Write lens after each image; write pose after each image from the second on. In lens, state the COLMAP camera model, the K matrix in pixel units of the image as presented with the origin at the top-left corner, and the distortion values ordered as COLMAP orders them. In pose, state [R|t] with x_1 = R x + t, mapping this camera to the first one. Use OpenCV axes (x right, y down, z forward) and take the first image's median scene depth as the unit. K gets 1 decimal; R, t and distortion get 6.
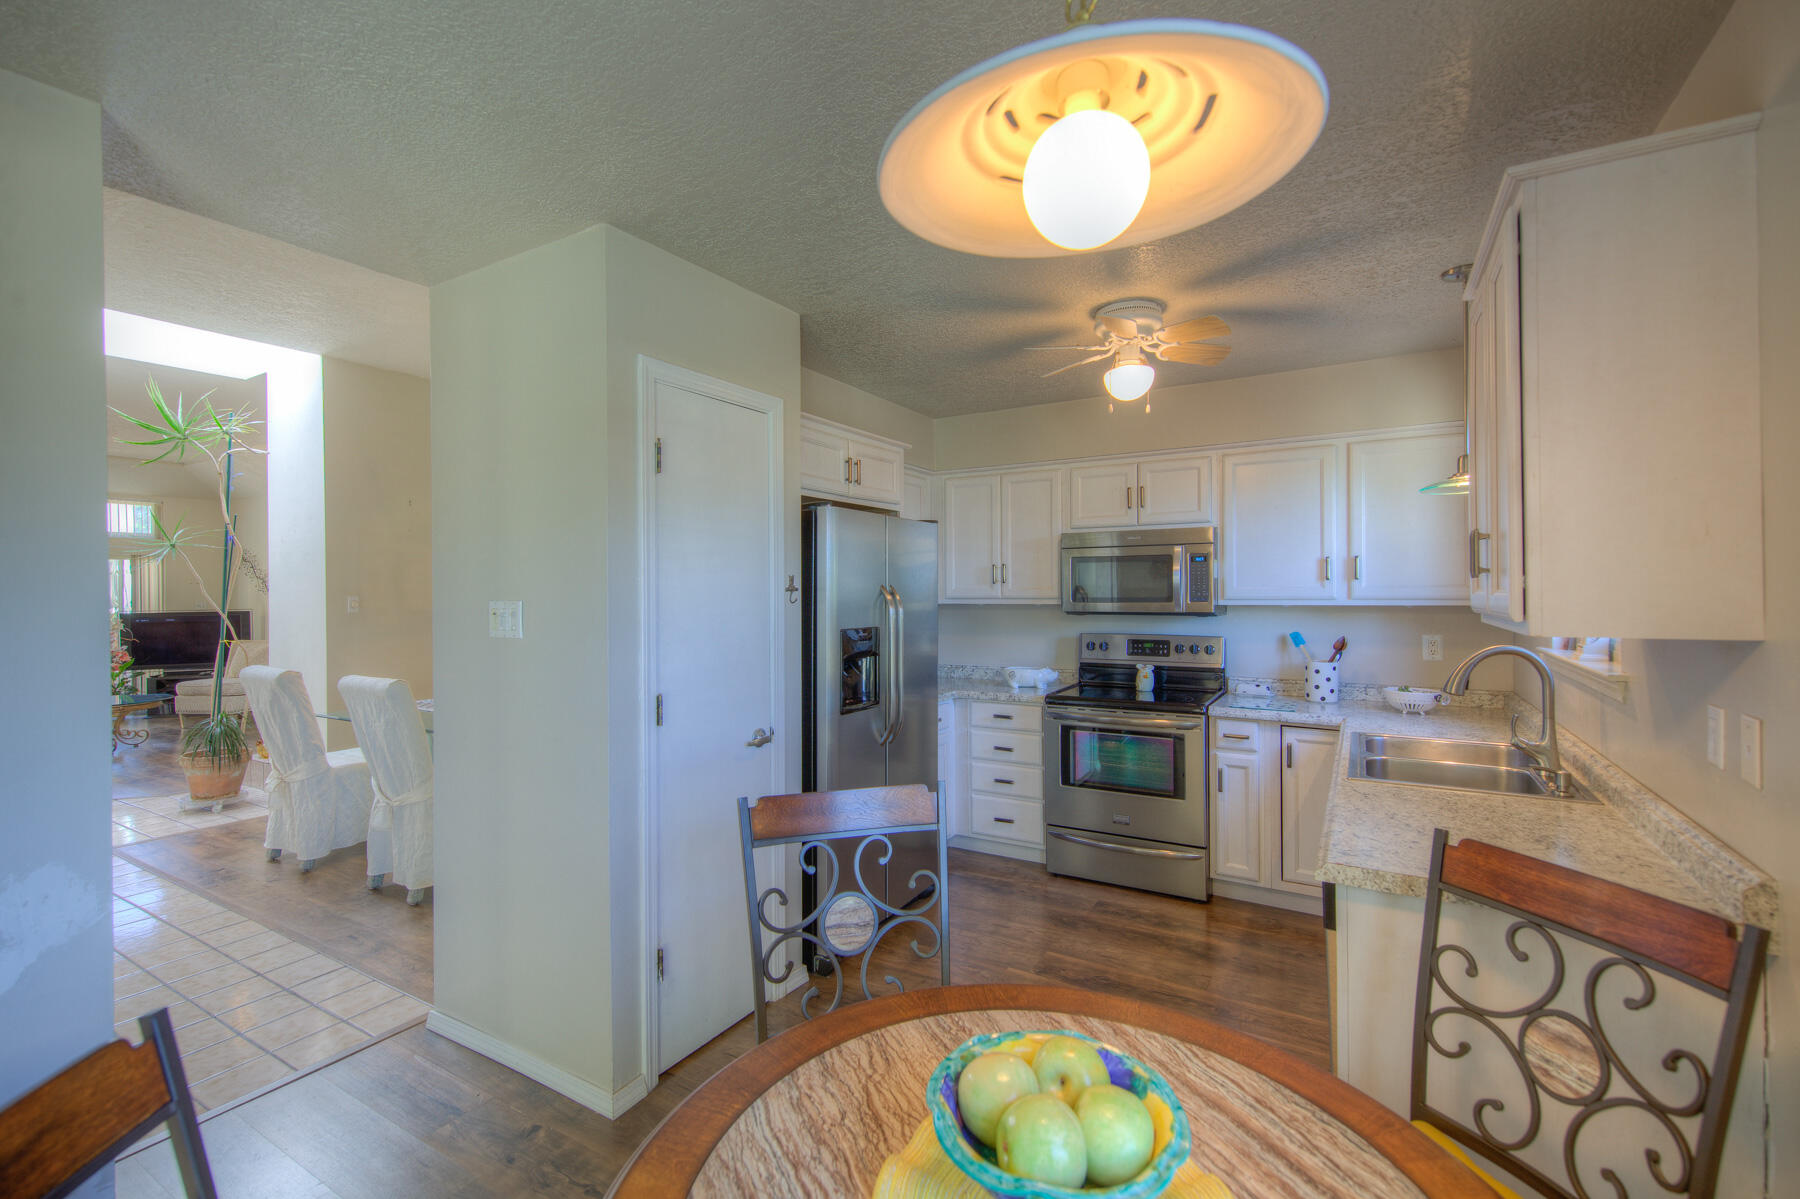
lens RADIAL K [[785.5, 0, 902.6], [0, 785.5, 593.3], [0, 0, 1]] dist [0.017881, -0.011864]
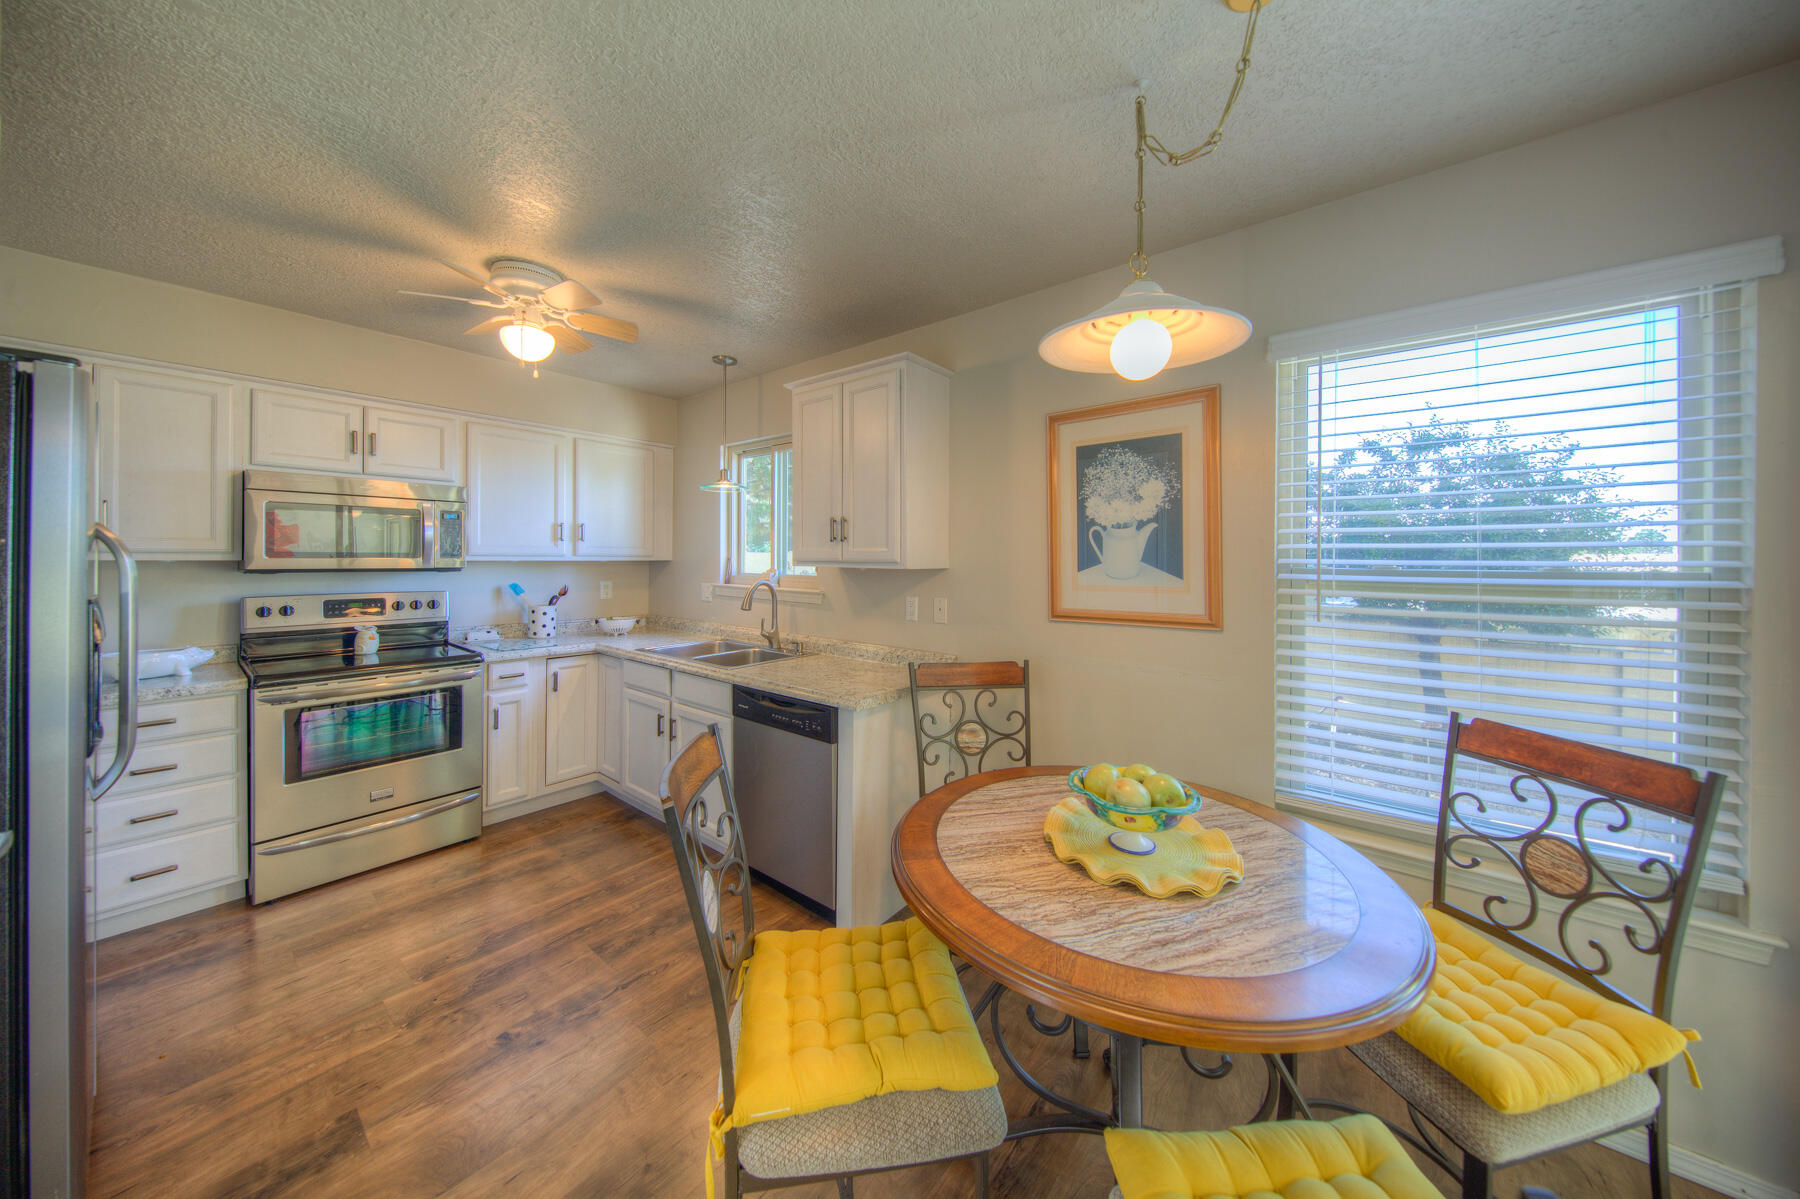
lens RADIAL K [[577.5, 0, 907.5], [0, 577.5, 558.9], [0, 0, 1]] dist [0.002191, -0.004246]
pose [[0.131673, 0.004927, 0.991281, -0.319552], [-0.005190, 0.999977, -0.004281, 0.013539], [-0.991280, -0.004581, 0.131695, 0.318873]]
